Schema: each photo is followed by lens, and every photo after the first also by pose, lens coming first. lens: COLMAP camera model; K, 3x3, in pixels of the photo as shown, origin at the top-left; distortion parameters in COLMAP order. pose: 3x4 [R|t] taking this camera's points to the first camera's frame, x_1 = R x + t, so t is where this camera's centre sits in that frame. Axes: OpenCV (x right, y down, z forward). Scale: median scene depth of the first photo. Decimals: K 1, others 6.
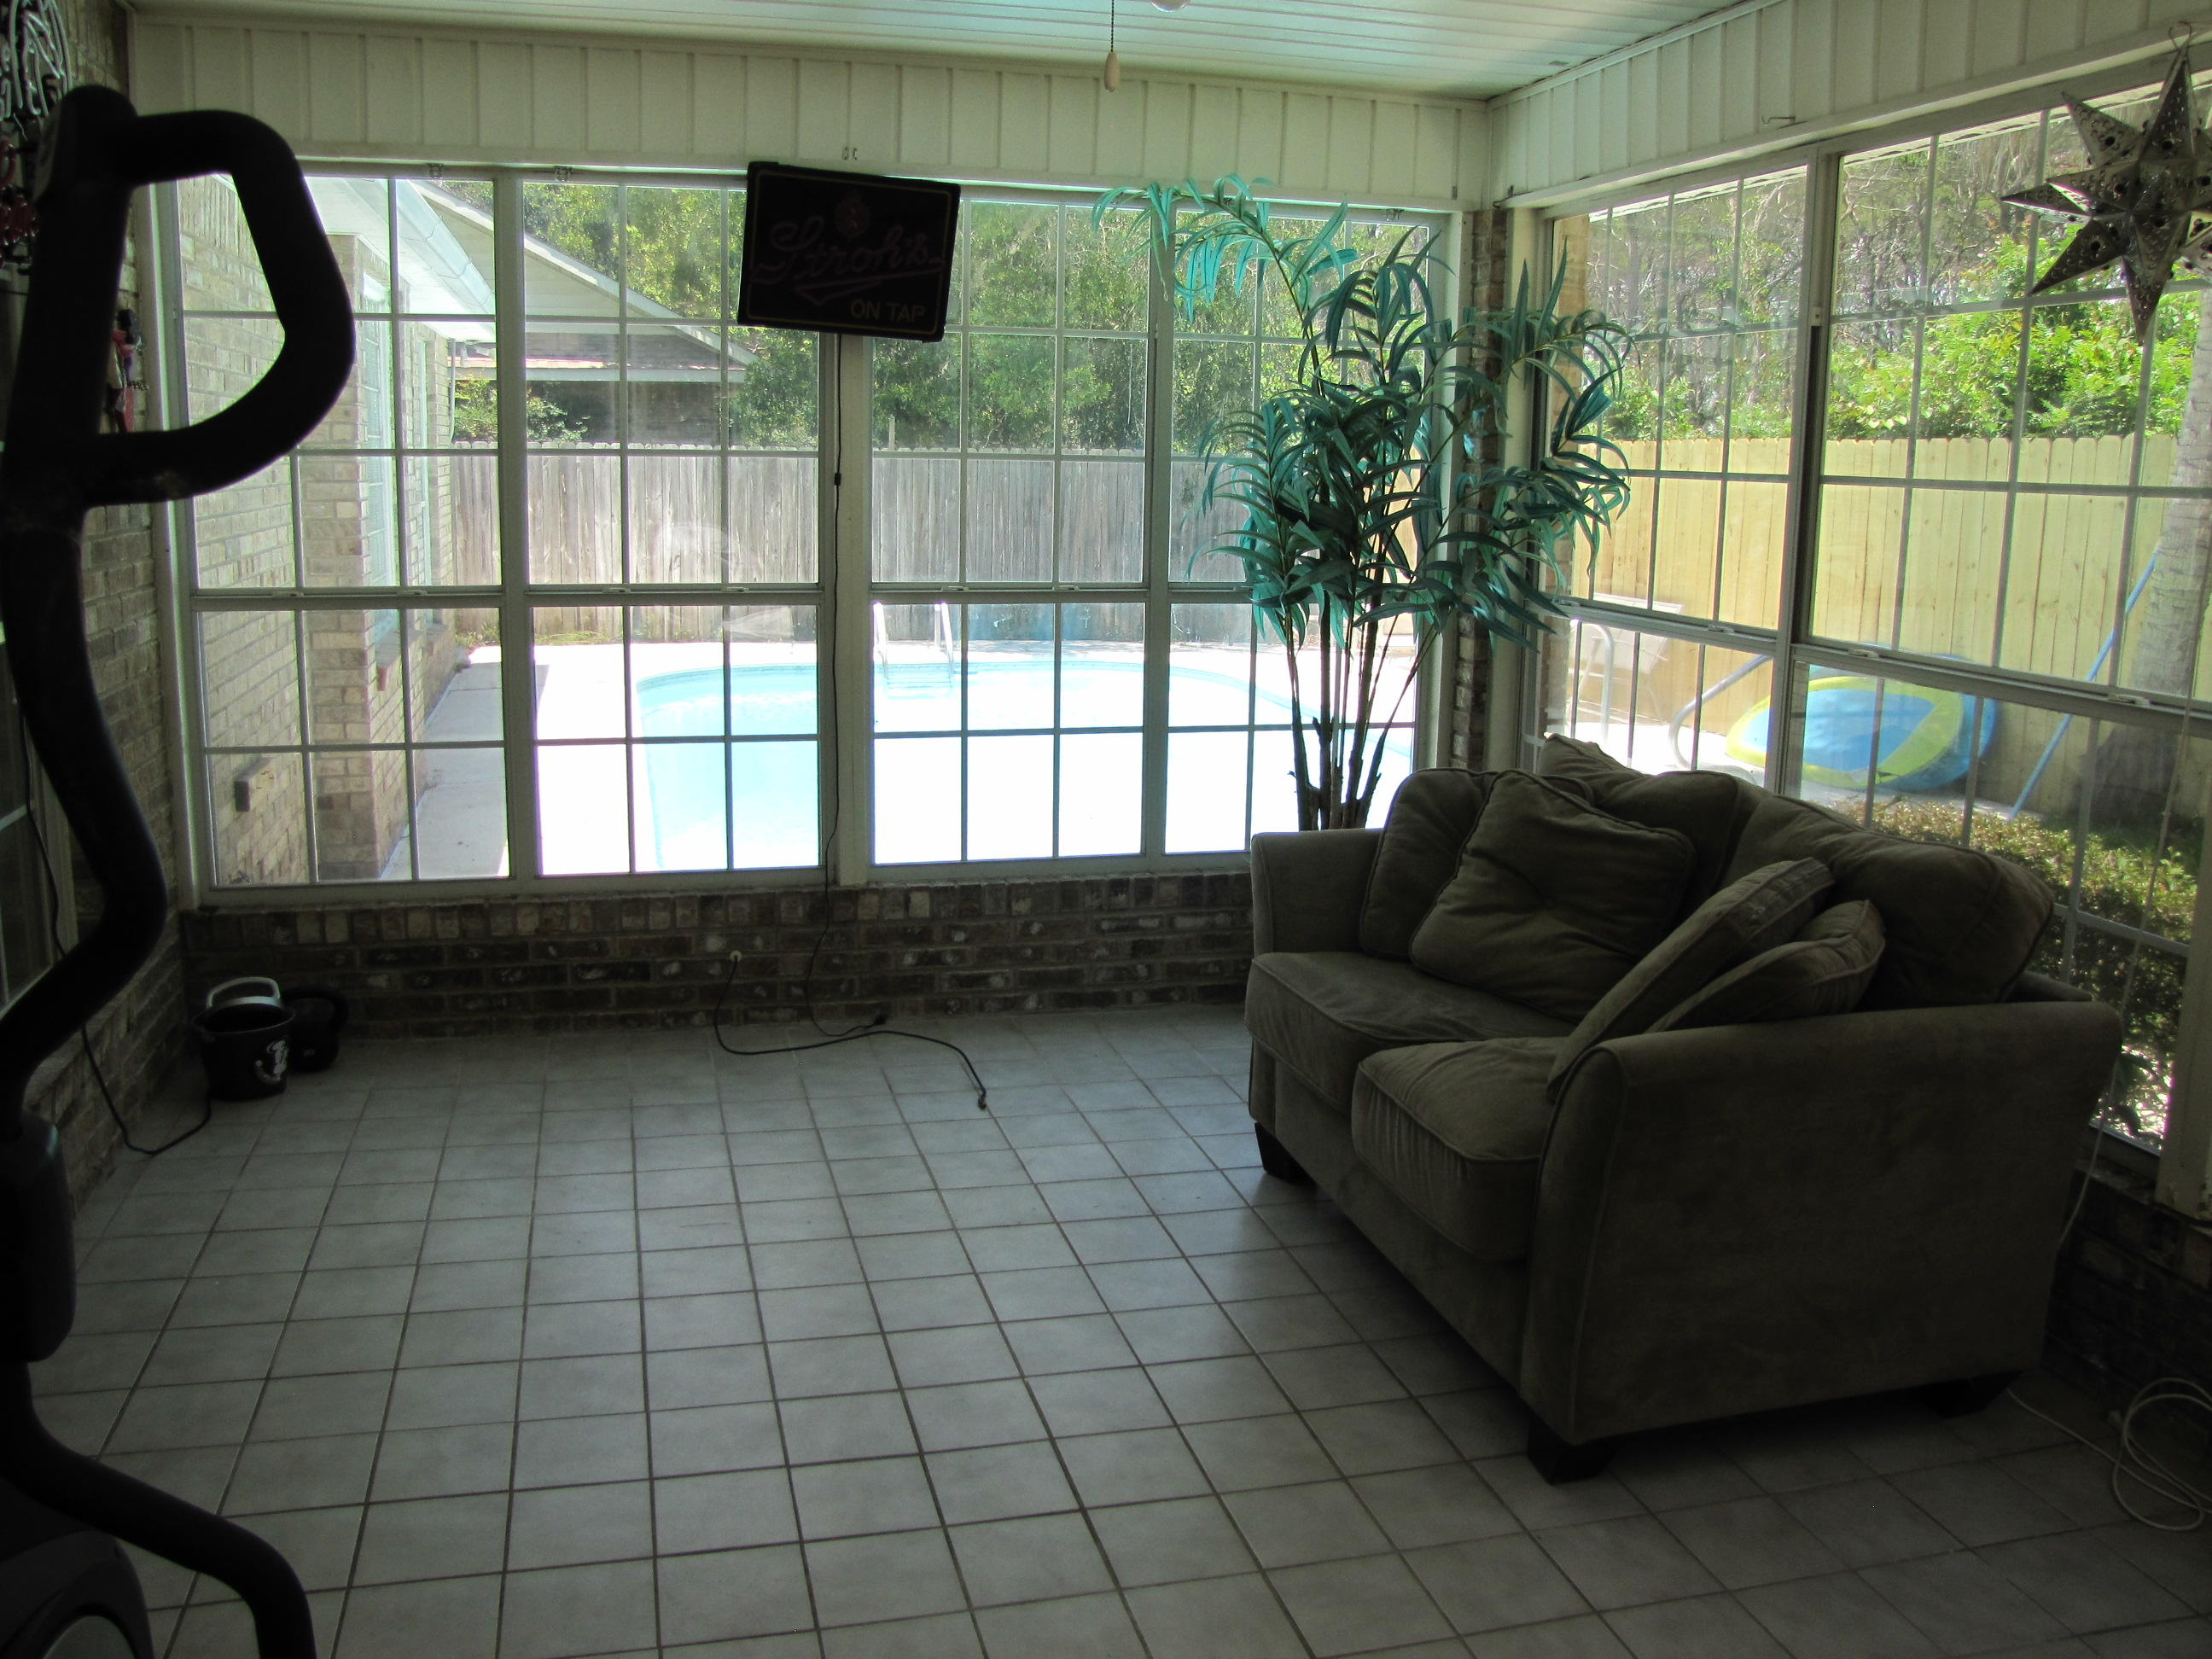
lens RADIAL K [[1848.1, 0, 1117.4], [0, 1848.1, 810.7], [0, 0, 1]] dist [-0.189503, 0.165087]
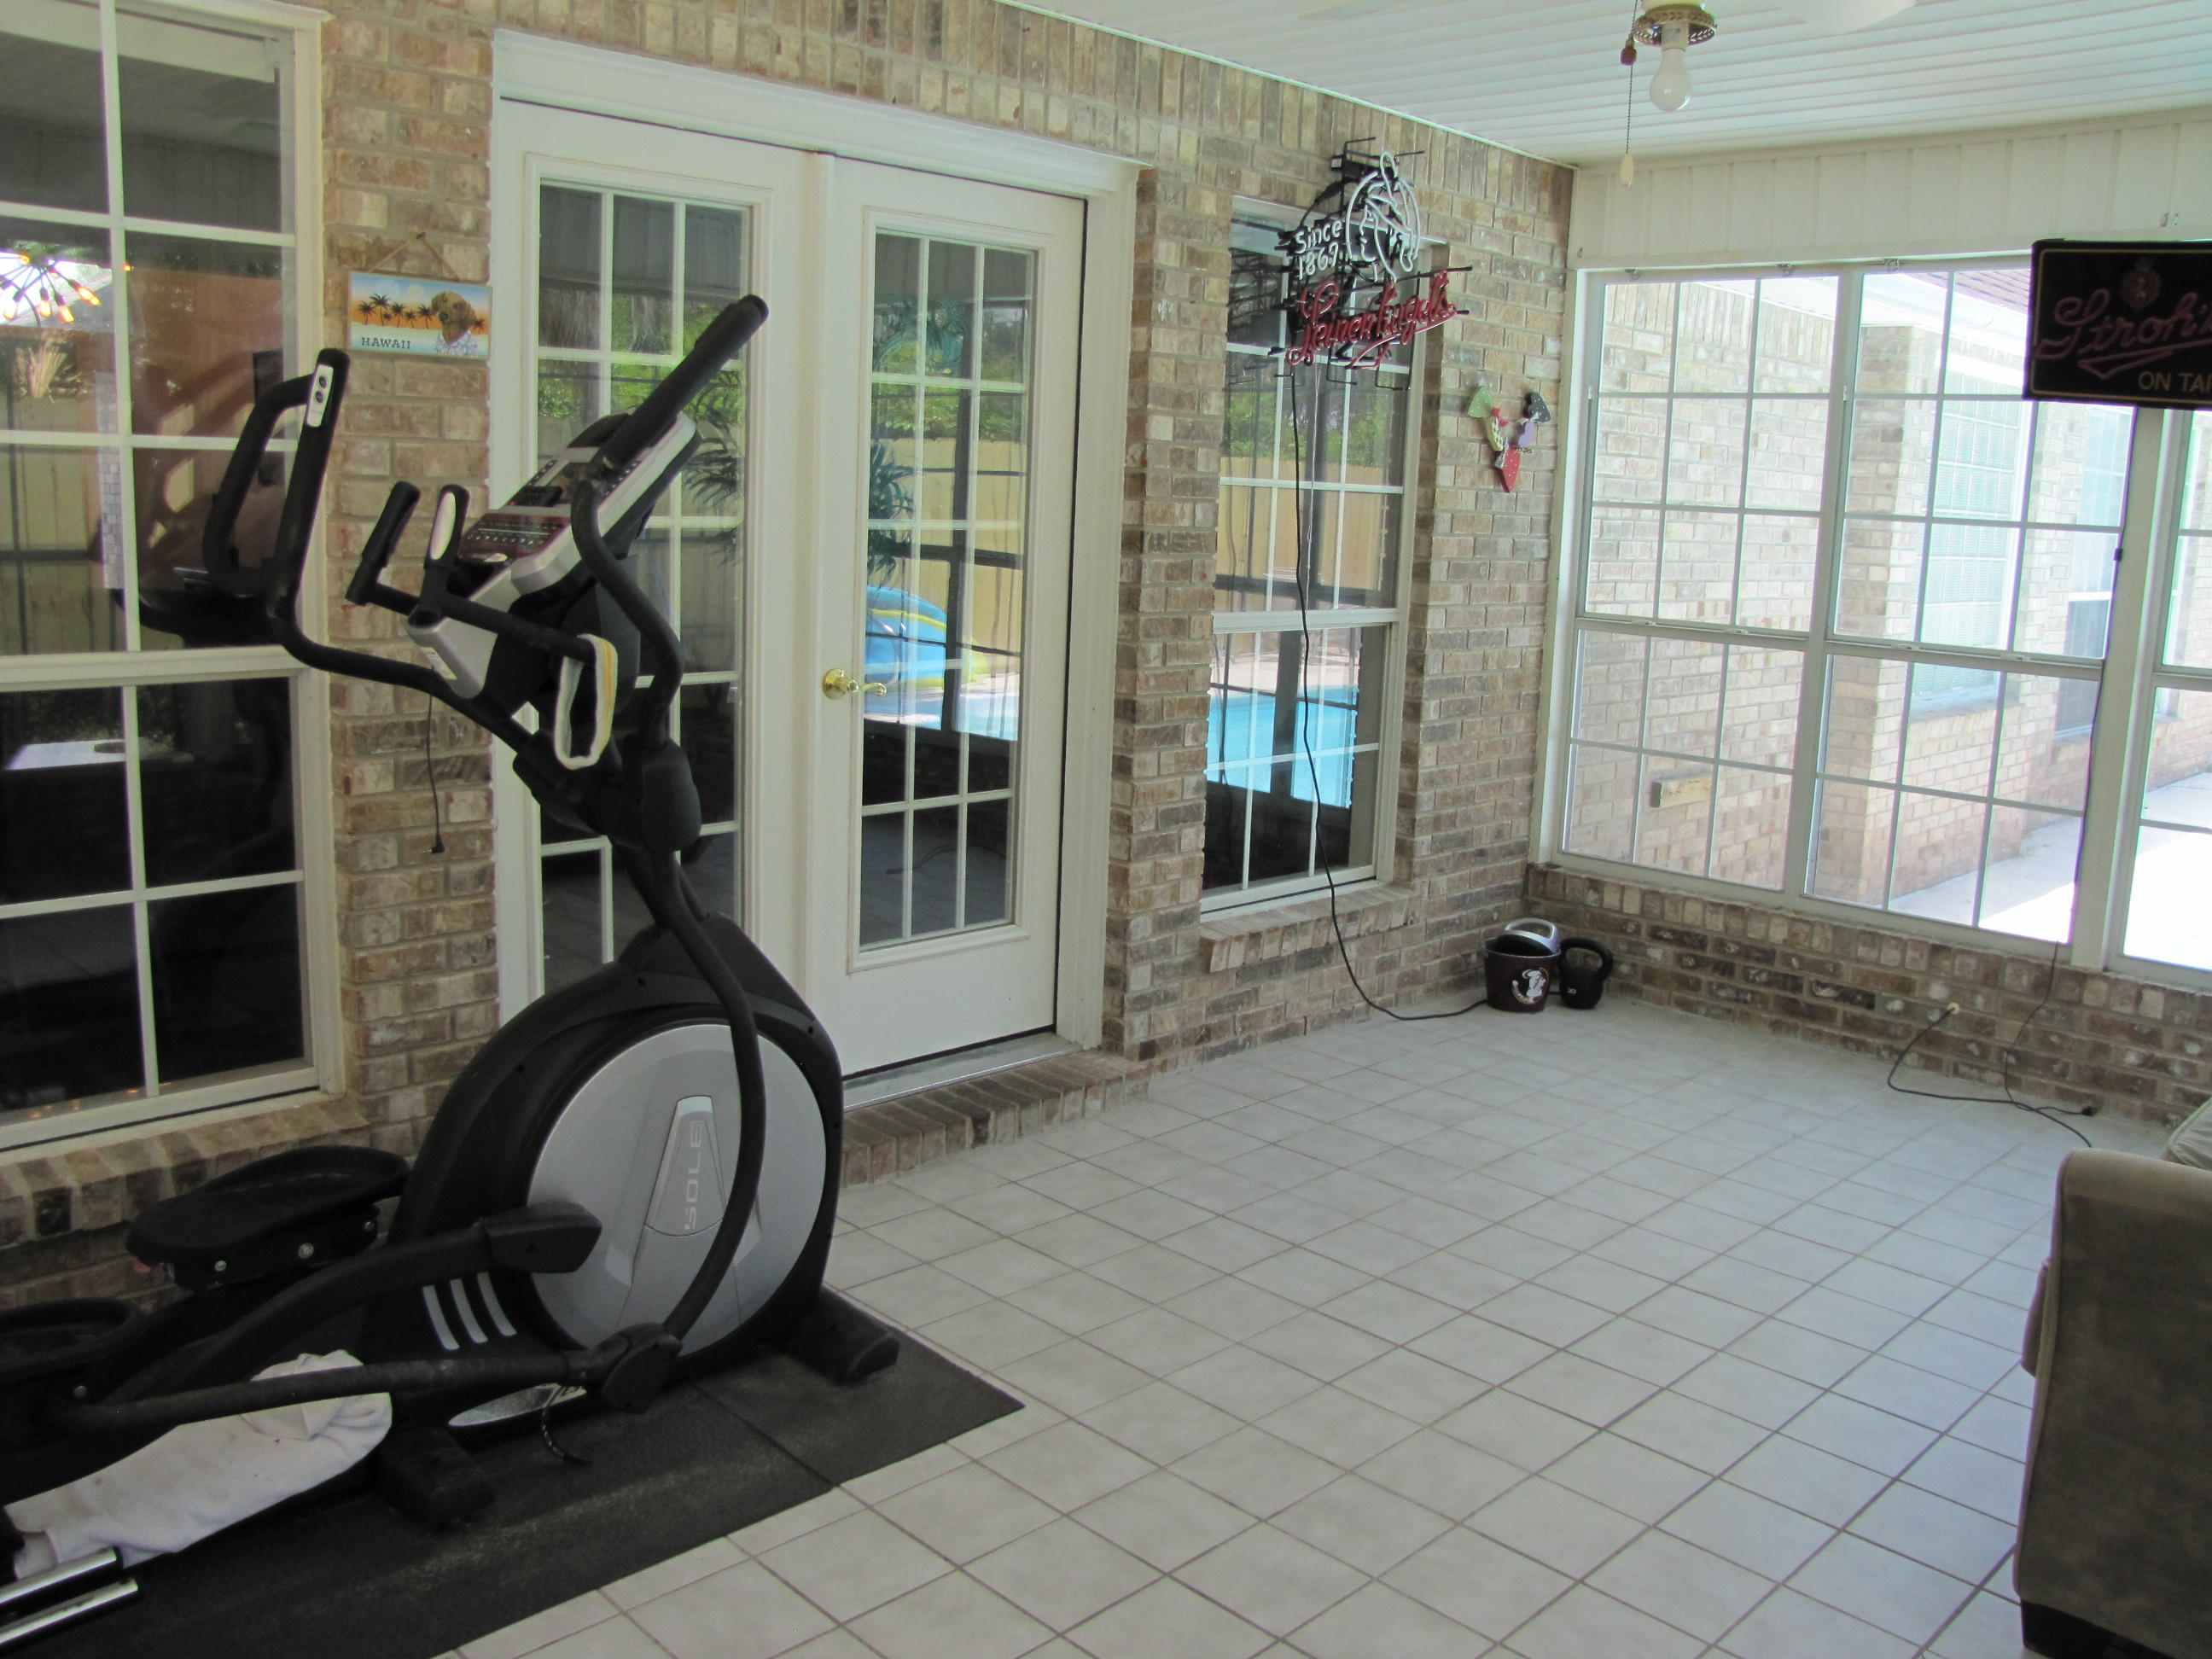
lens RADIAL K [[1848.1, 0, 1117.4], [0, 1848.1, 810.7], [0, 0, 1]] dist [-0.189503, 0.165087]
pose [[0.502149, 0.144145, -0.852683, 0.407141], [-0.188299, 0.980577, 0.054875, 0.003965], [0.844032, 0.133004, 0.519539, 0.066367]]
